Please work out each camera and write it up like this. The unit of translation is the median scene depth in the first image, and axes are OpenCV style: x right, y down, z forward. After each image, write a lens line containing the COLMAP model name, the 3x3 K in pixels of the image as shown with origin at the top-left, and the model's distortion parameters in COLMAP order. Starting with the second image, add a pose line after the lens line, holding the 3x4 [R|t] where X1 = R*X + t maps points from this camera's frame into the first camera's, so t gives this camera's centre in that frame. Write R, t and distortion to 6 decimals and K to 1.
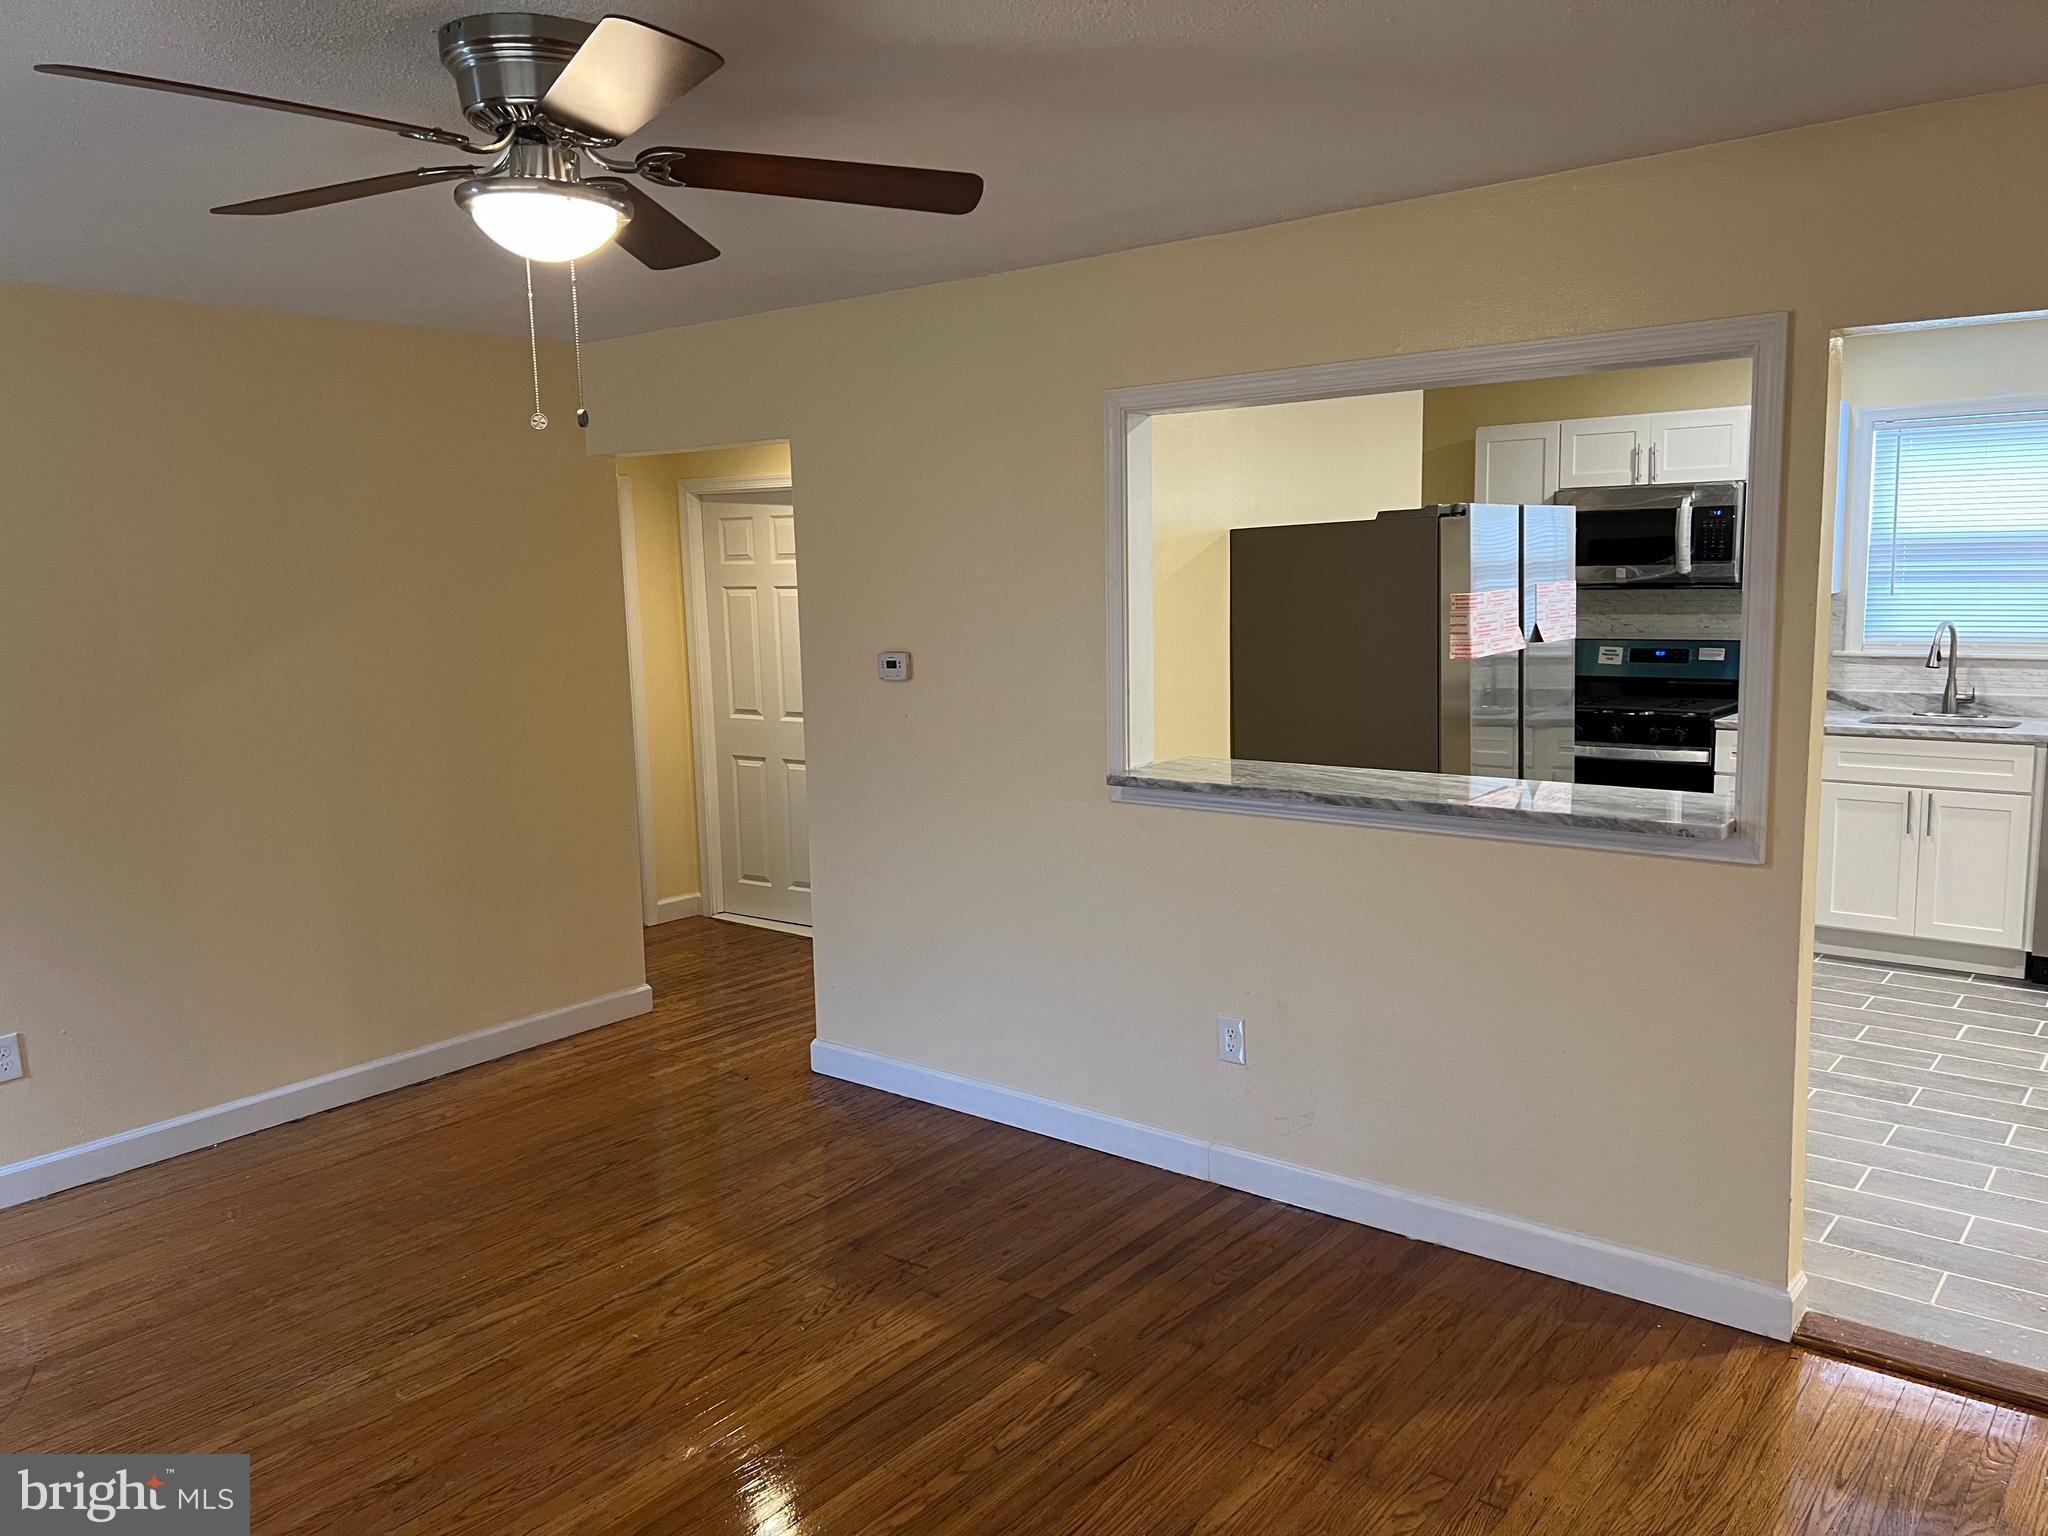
lens RADIAL K [[1536.8, 0, 1024.0], [0, 1536.8, 768.0], [0, 0, 1]] dist [0.084662, -0.070615]
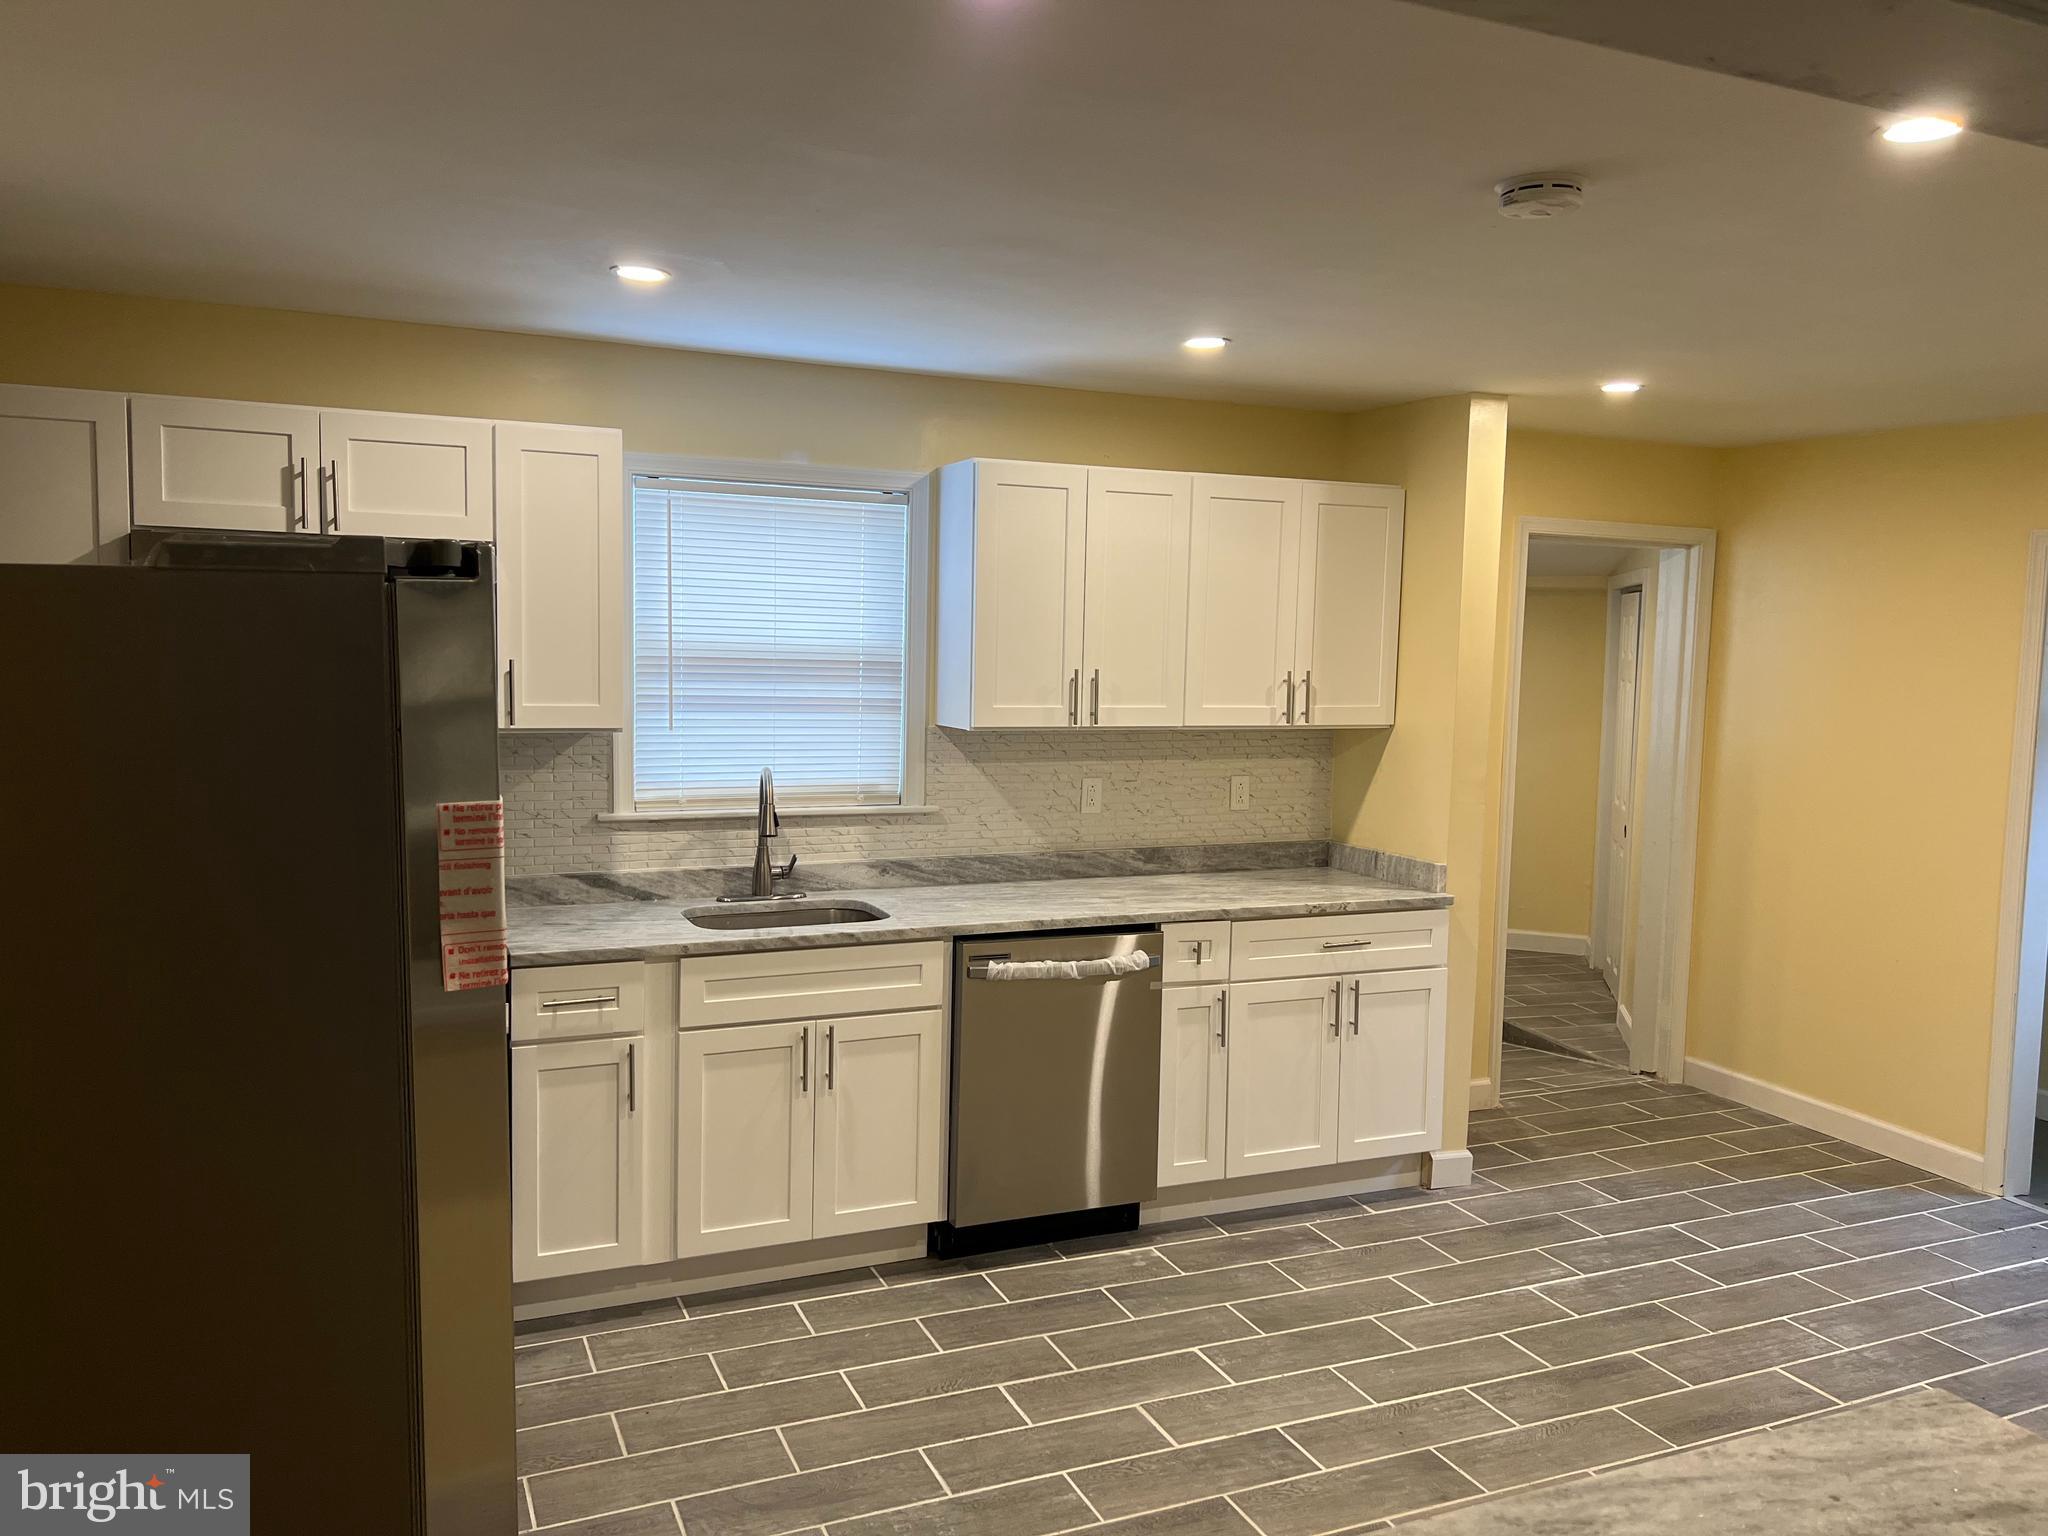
lens RADIAL K [[1536.8, 0, 1024.0], [0, 1536.8, 768.0], [0, 0, 1]] dist [0.084662, -0.070615]
pose [[0.461599, -0.047651, 0.885808, 0.028239], [0.091878, 0.995754, 0.005687, -0.088357], [-0.882318, 0.078761, 0.464017, 0.585825]]
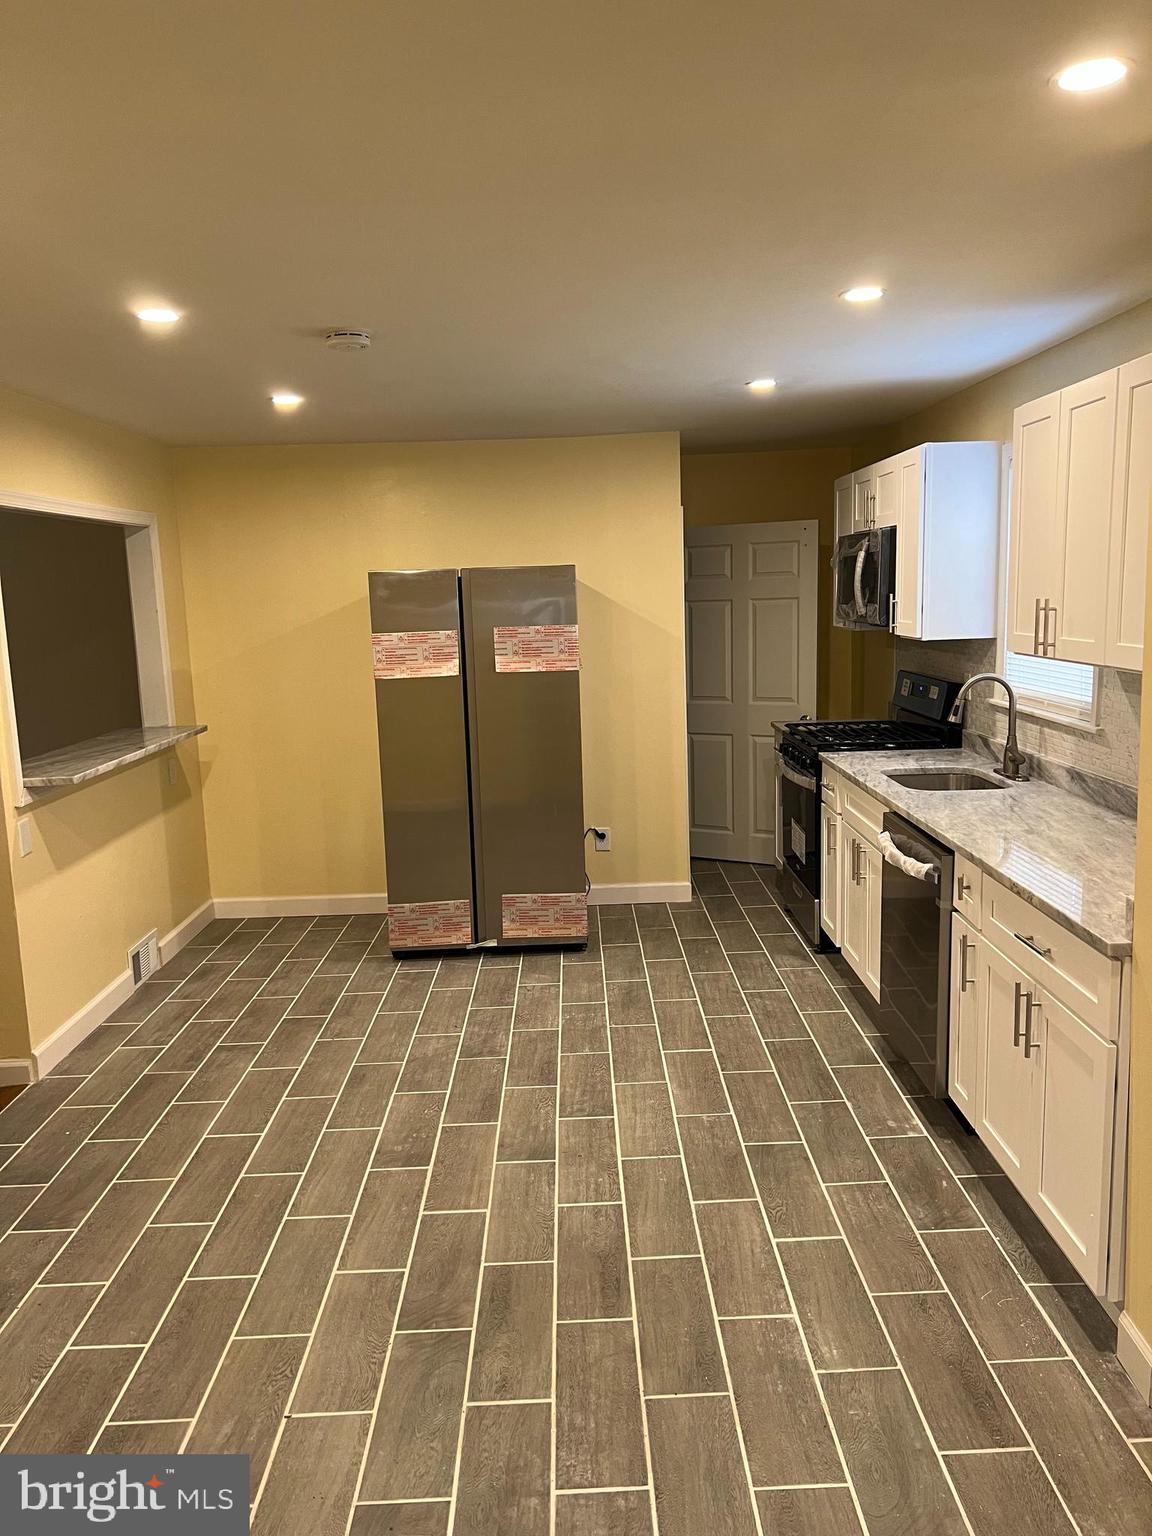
lens RADIAL K [[1152.6, 0, 576.0], [0, 1152.6, 768.0], [0, 0, 1]] dist [0.084662, -0.070615]
pose [[0.627436, 0.113491, -0.770353, 0.998497], [-0.082700, 0.993438, 0.079000, -0.071841], [0.774264, 0.014141, 0.632705, 0.375733]]
